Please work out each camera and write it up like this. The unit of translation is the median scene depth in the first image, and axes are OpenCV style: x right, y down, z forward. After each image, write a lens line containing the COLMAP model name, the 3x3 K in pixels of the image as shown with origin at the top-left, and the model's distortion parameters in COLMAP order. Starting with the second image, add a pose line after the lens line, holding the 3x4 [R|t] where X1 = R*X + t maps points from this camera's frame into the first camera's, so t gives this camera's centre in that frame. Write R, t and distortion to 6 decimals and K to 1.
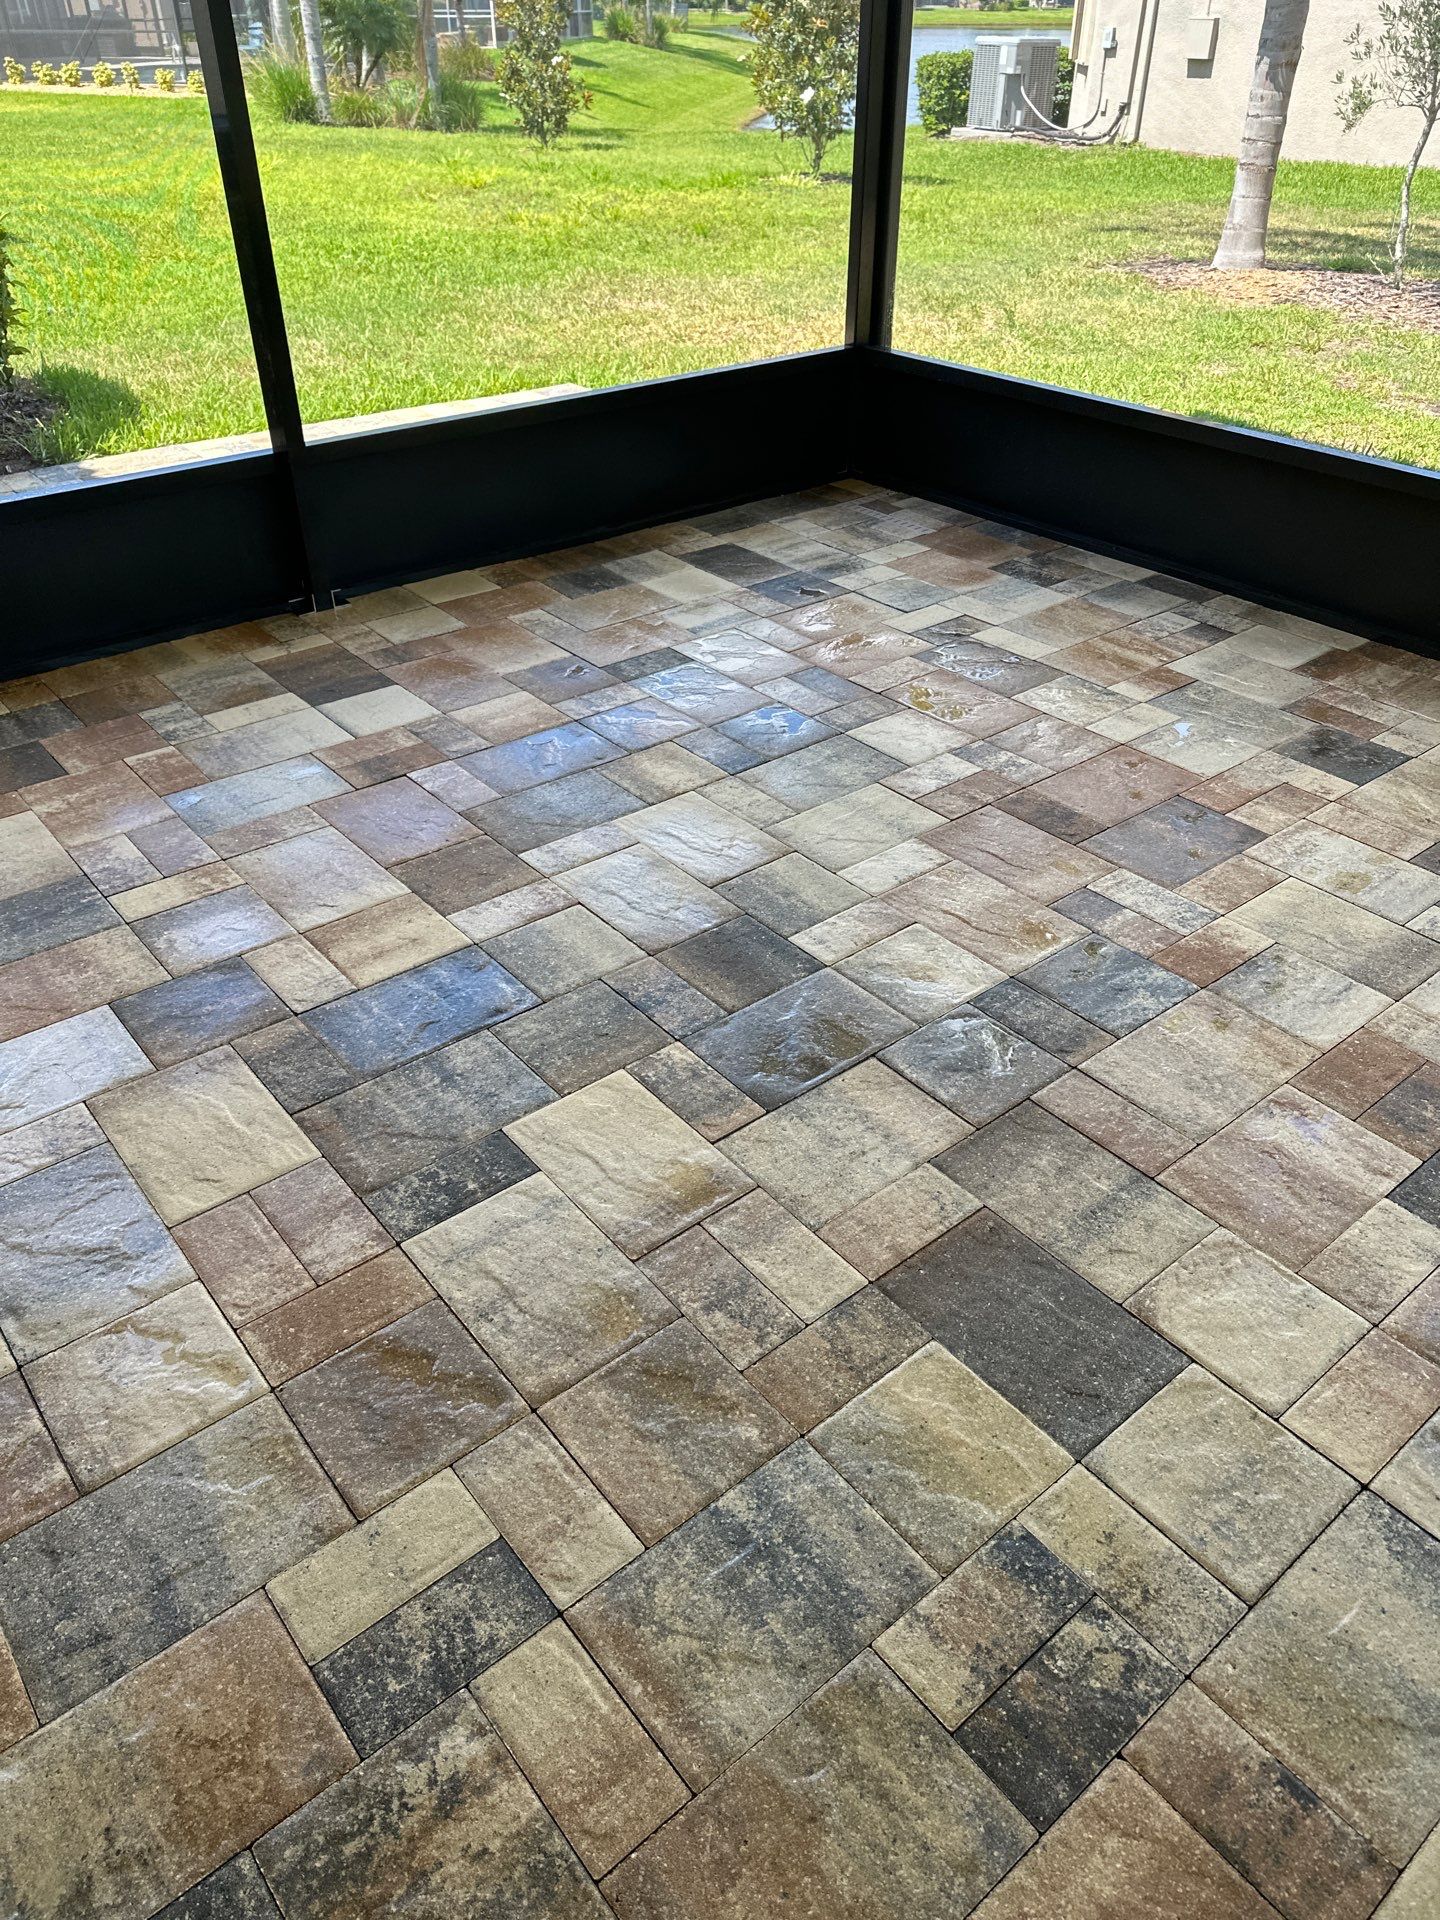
lens RADIAL K [[1360.8, 0, 739.8], [0, 1360.8, 918.4], [0, 0, 1]] dist [0.066271, -0.068875]
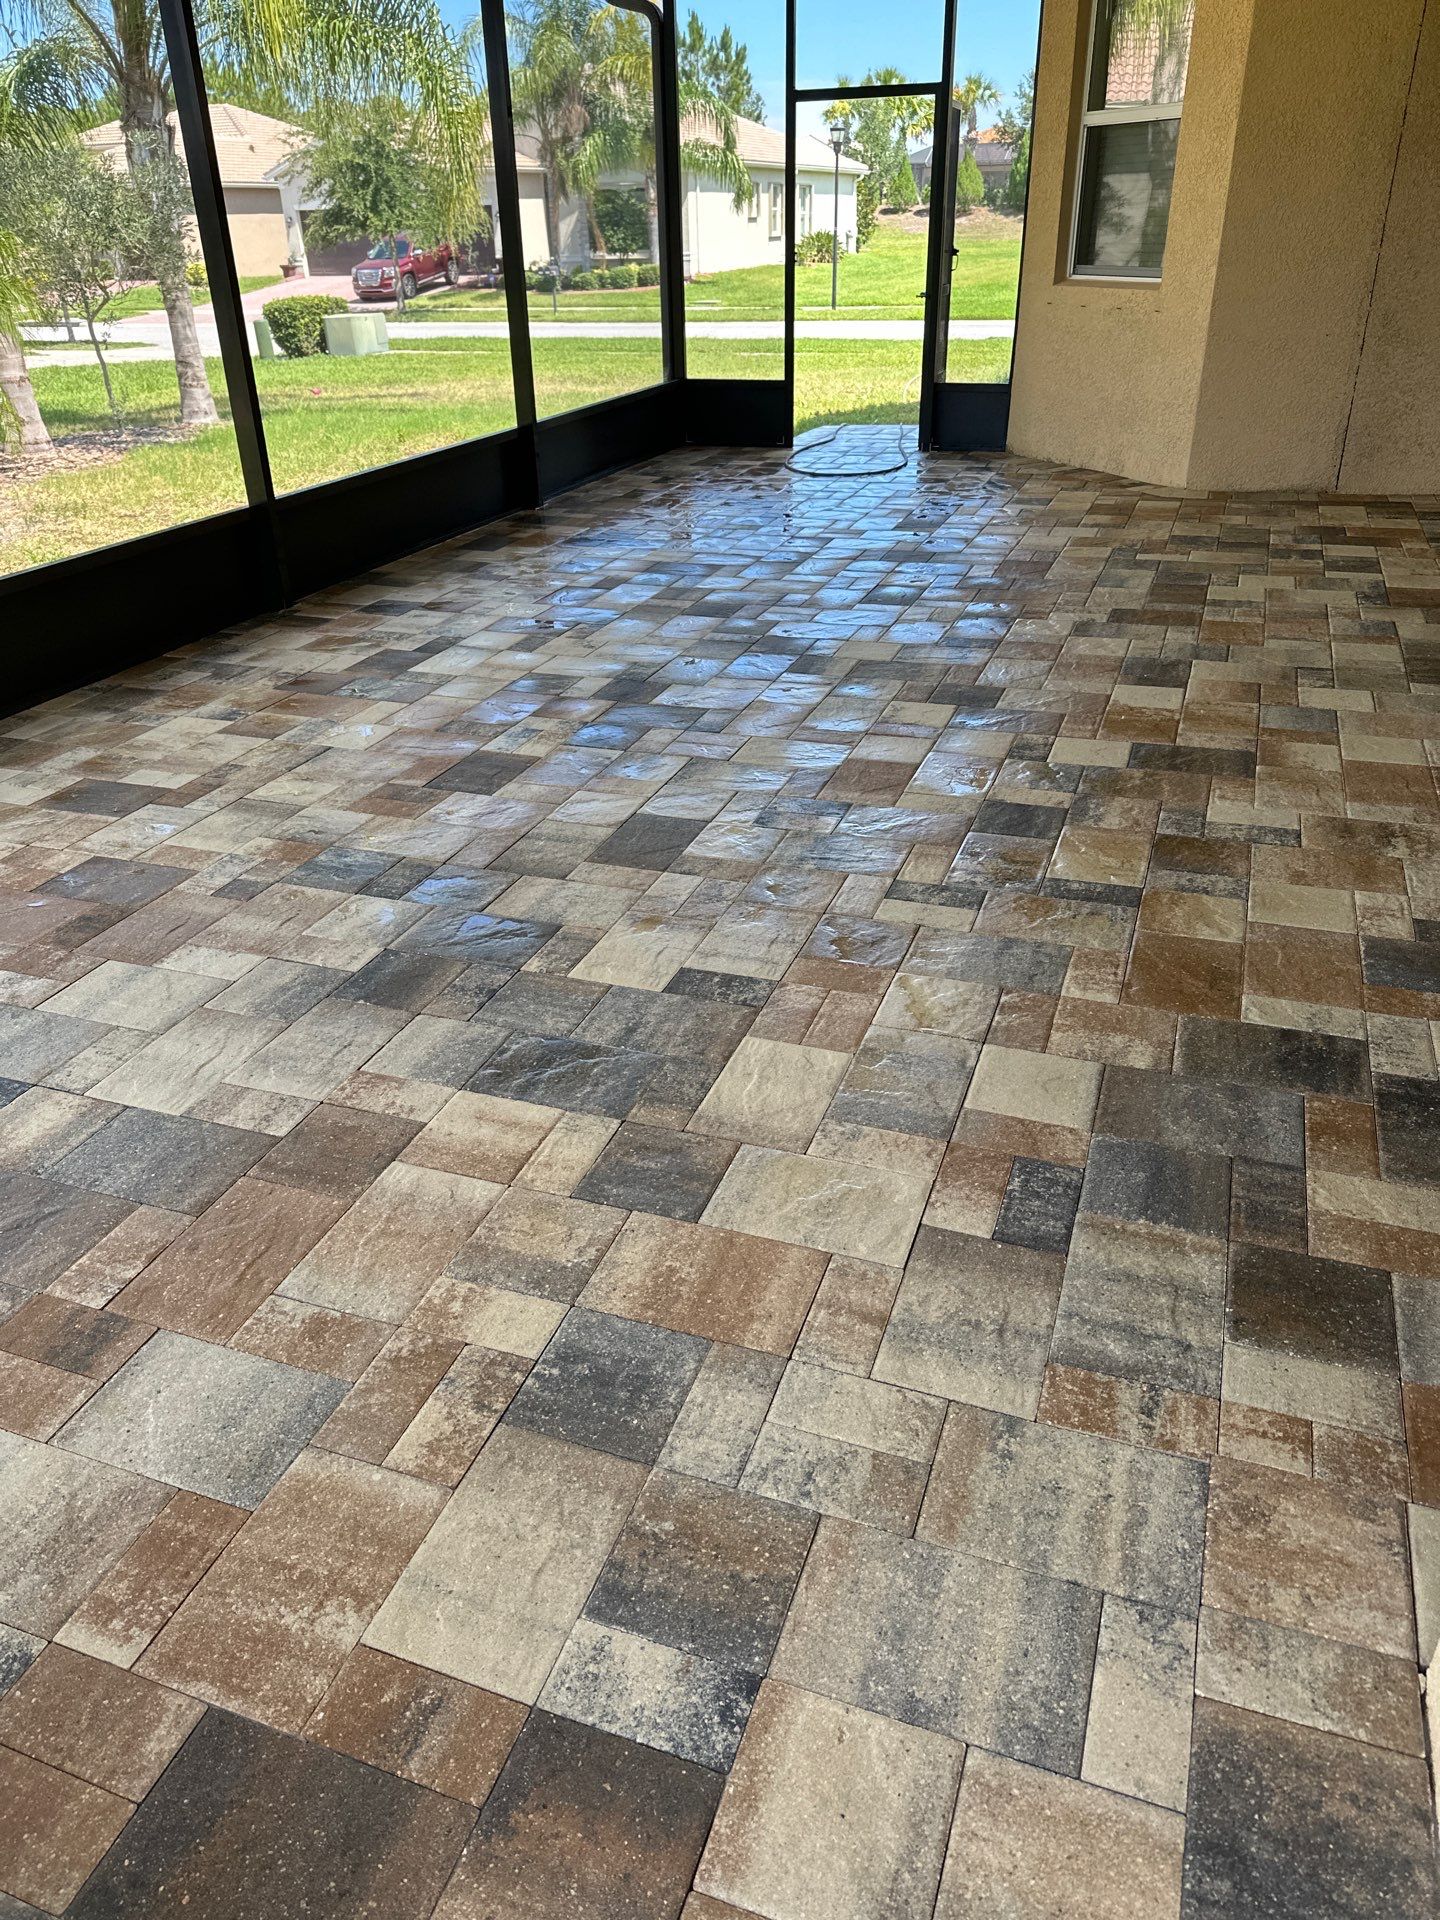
lens RADIAL K [[1346.3, 0, 716.5], [0, 1346.3, 957.0], [0, 0, 1]] dist [0.064545, -0.087295]
pose [[-0.499249, -0.409822, 0.763411, -1.222572], [0.495030, 0.588205, 0.639500, -0.711315], [-0.711123, 0.697181, -0.090787, 1.038287]]
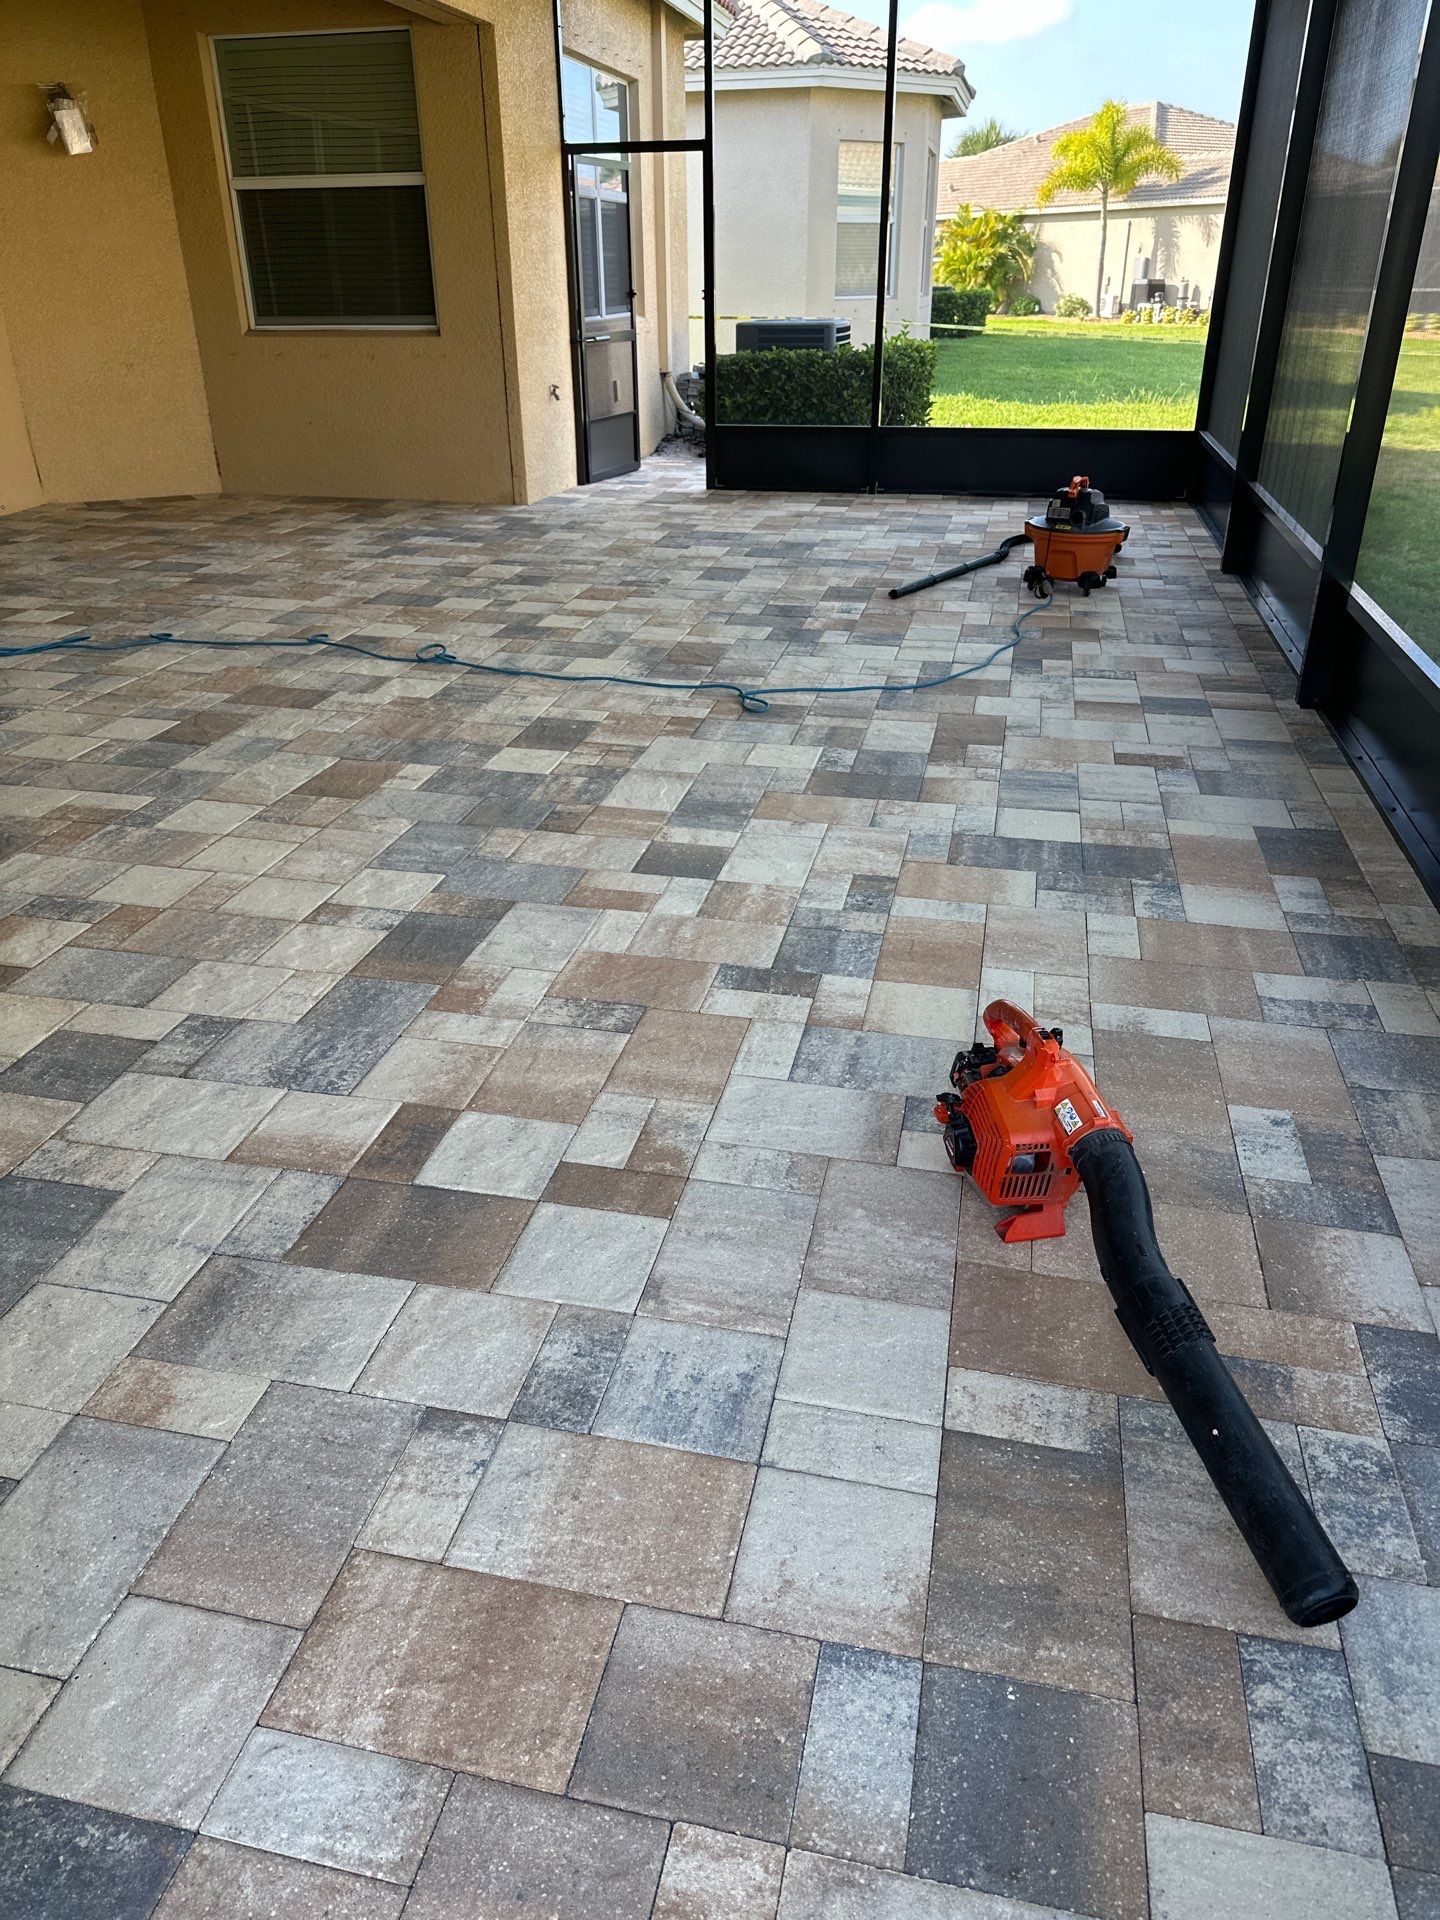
lens RADIAL K [[1378.1, 0, 720.0], [0, 1378.1, 960.0], [0, 0, 1]] dist [0.067580, -0.089407]
pose [[0.614433, 0.340428, -0.711745, 2.882771], [-0.426785, 0.902152, 0.063066, 0.882882], [0.663572, 0.265012, 0.699601, -1.266512]]
